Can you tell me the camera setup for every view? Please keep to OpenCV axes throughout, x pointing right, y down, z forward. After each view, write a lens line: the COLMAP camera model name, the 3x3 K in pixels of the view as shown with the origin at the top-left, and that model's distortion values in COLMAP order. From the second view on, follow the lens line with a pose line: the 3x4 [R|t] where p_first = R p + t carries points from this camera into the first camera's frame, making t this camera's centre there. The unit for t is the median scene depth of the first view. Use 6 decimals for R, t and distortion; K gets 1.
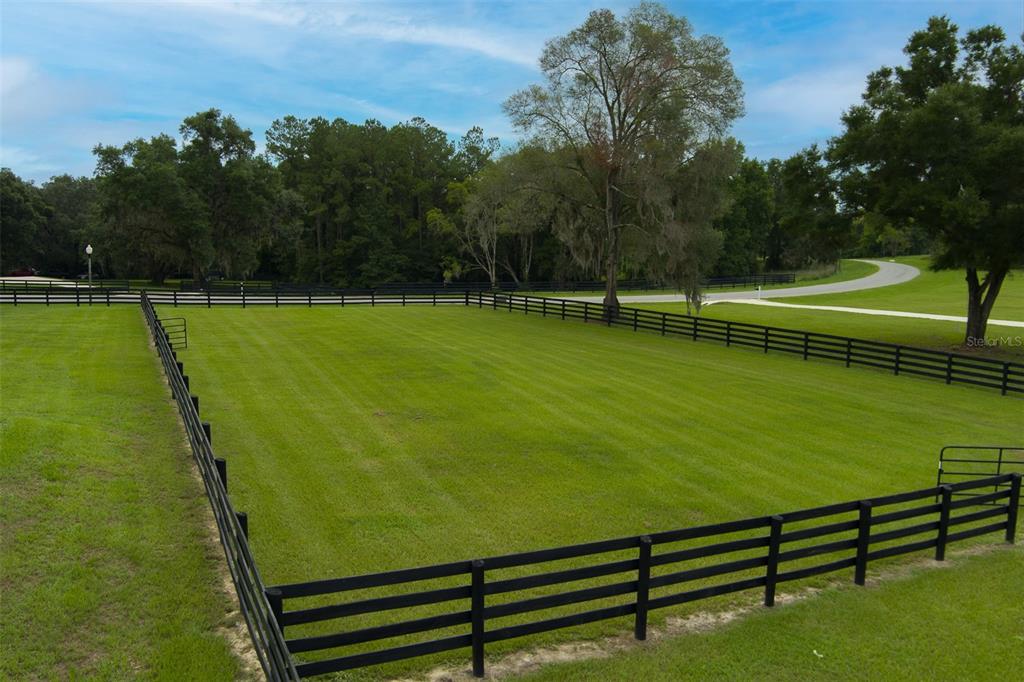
lens RADIAL K [[834.3, 0, 512.0], [0, 834.3, 341.0], [0, 0, 1]] dist [-0.067249, 0.004777]
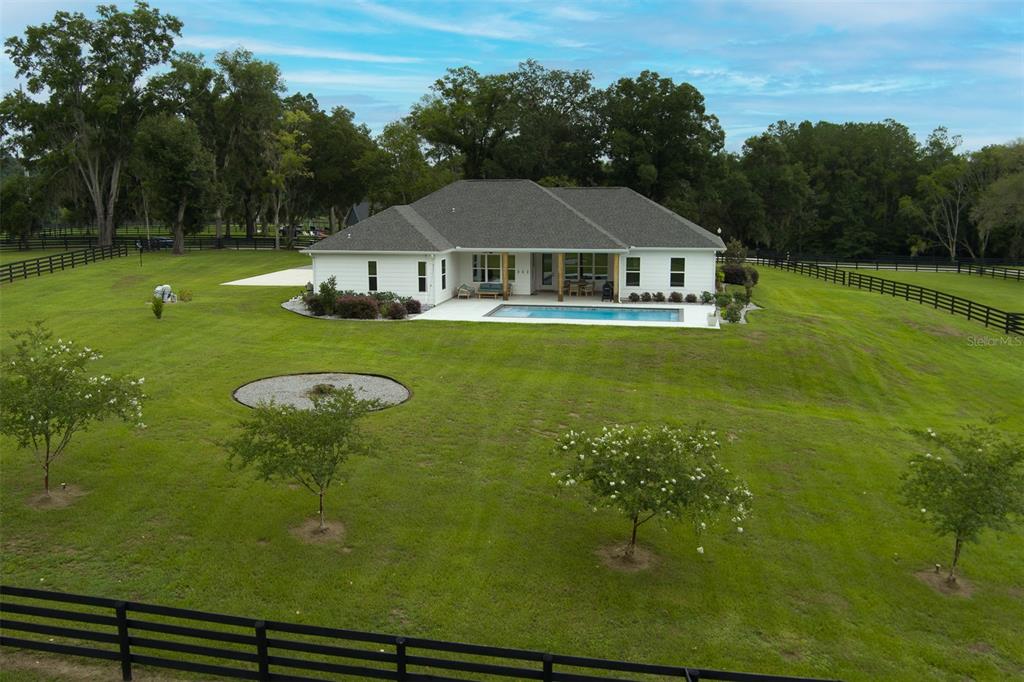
lens RADIAL K [[834.3, 0, 512.0], [0, 834.3, 341.0], [0, 0, 1]] dist [-0.067249, 0.004777]
pose [[0.893509, 0.072679, -0.443124, -0.057100], [-0.054374, 0.997065, 0.053894, 0.023148], [0.445740, -0.024061, 0.894839, -0.360903]]
